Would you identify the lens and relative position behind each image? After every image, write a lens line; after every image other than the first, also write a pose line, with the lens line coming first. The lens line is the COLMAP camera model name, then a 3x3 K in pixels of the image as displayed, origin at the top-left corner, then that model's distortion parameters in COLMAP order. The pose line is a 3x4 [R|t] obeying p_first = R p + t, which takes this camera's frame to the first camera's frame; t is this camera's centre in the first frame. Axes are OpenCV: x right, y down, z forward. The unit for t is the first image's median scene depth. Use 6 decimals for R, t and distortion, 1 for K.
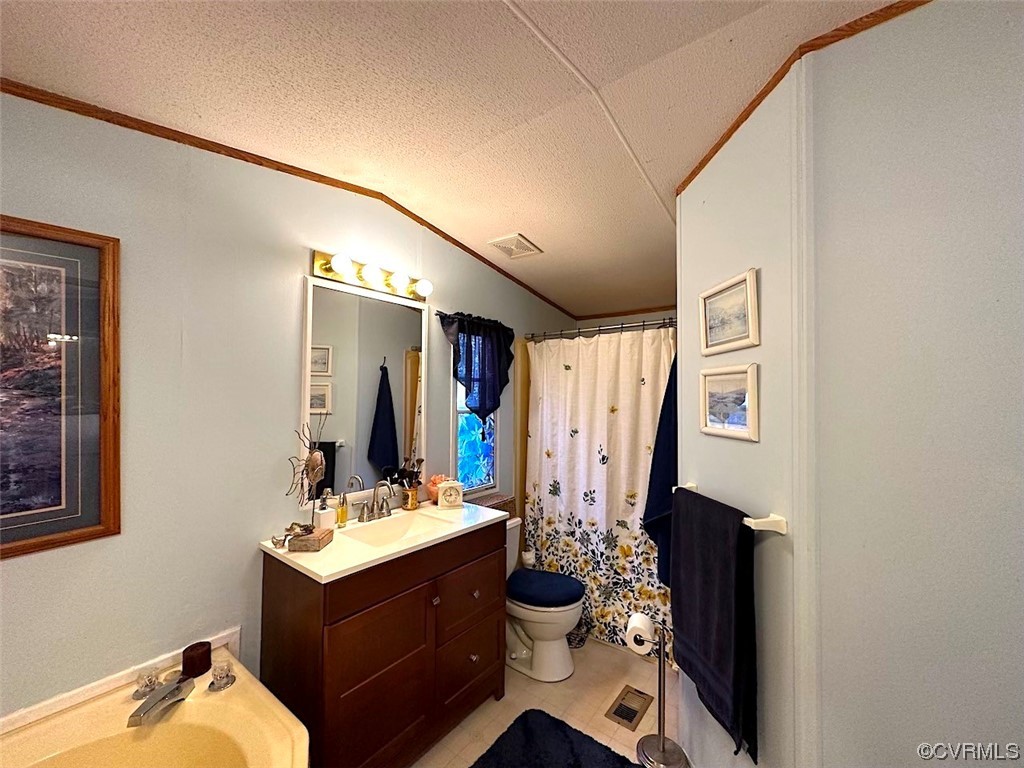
lens RADIAL K [[408.2, 0, 512.6], [0, 408.2, 386.6], [0, 0, 1]] dist [-0.000424, 0.000078]
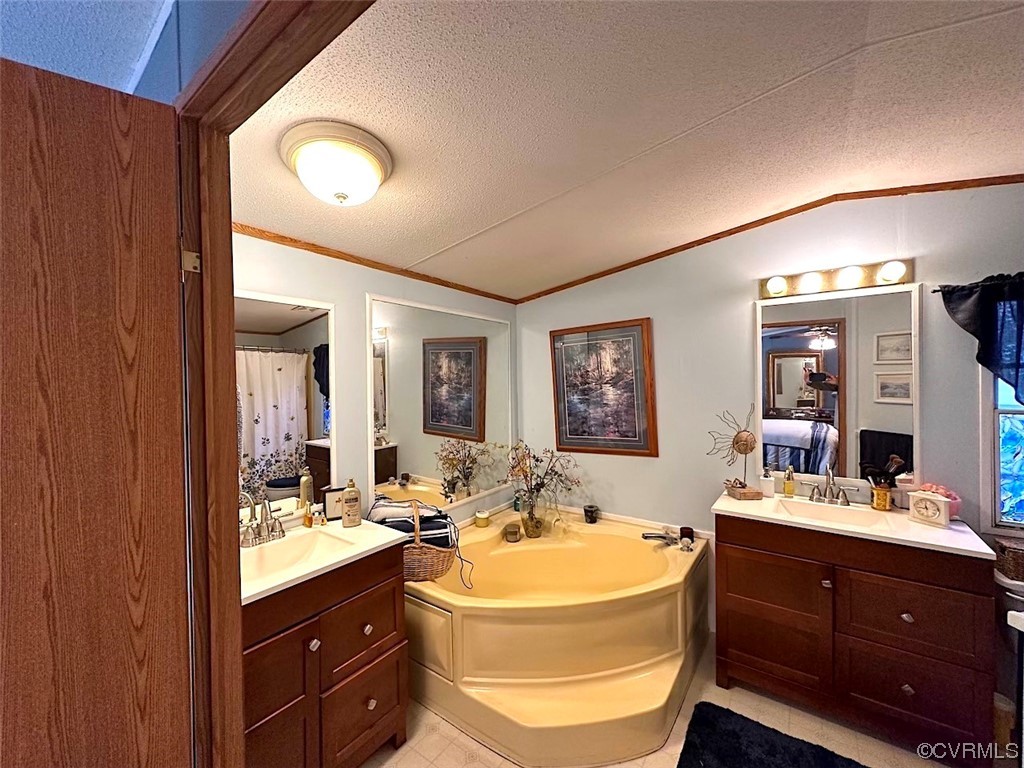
lens RADIAL K [[408.2, 0, 512.0], [0, 408.2, 387.1], [0, 0, 1]] dist [-0.000424, 0.000078]
pose [[0.029990, 0.009076, -0.999509, 0.733293], [0.043272, 0.999010, 0.010370, -0.034706], [0.998613, -0.043562, 0.029568, 0.137374]]
